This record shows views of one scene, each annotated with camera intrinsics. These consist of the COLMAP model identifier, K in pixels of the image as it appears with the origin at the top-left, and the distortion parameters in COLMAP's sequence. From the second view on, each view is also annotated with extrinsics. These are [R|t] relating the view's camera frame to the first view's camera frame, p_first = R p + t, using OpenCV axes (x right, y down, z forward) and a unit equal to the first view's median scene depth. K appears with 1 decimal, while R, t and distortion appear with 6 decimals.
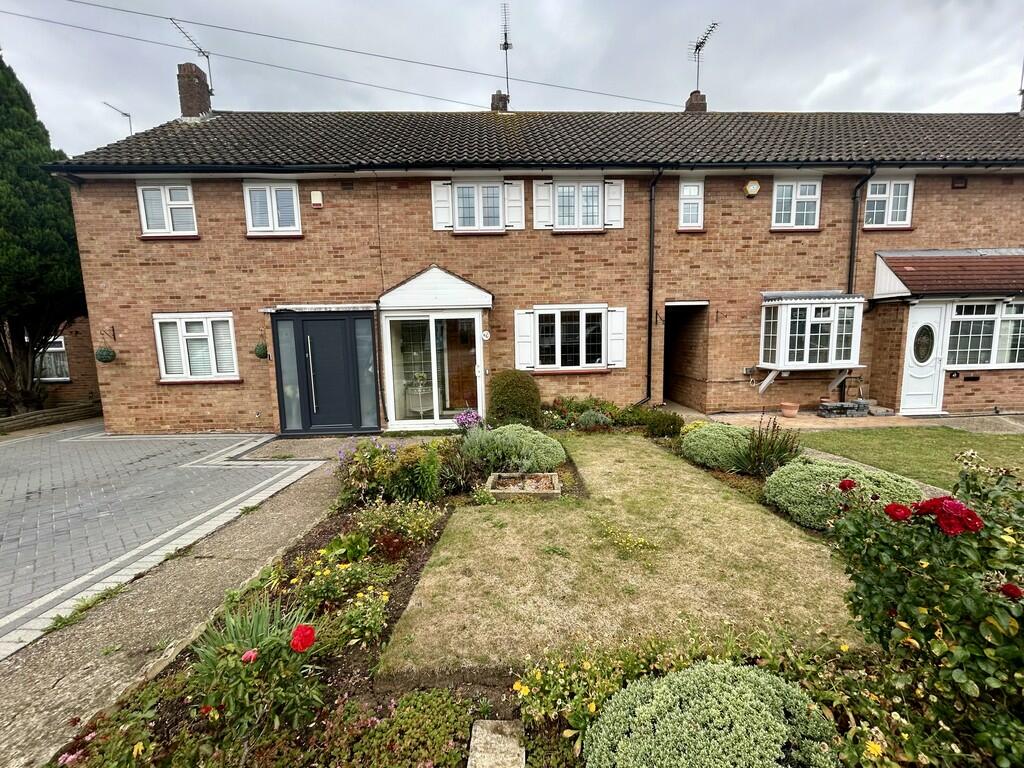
lens RADIAL K [[413.4, 0, 511.2], [0, 413.4, 382.1], [0, 0, 1]] dist [-0.000449, 0.000812]
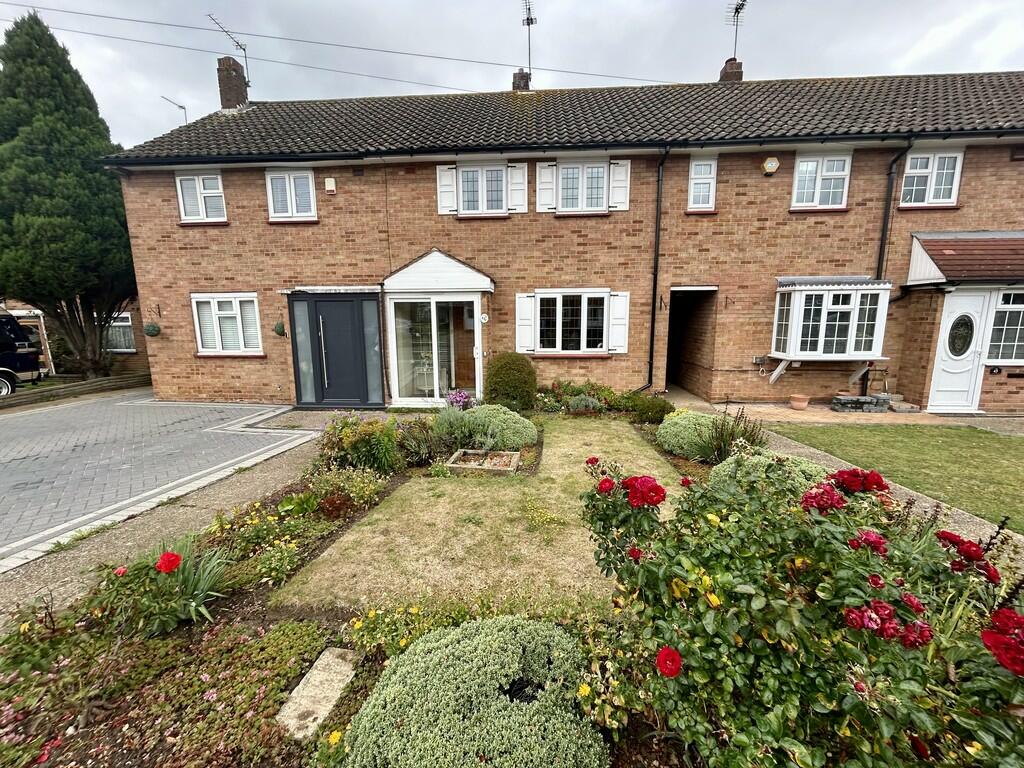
lens RADIAL K [[413.4, 0, 511.2], [0, 413.4, 382.1], [0, 0, 1]] dist [-0.000449, 0.000812]
pose [[0.993619, 0.033682, -0.107643, 0.114775], [-0.029131, 0.998625, 0.043579, -0.001010], [0.108962, -0.040165, 0.993234, -0.018098]]
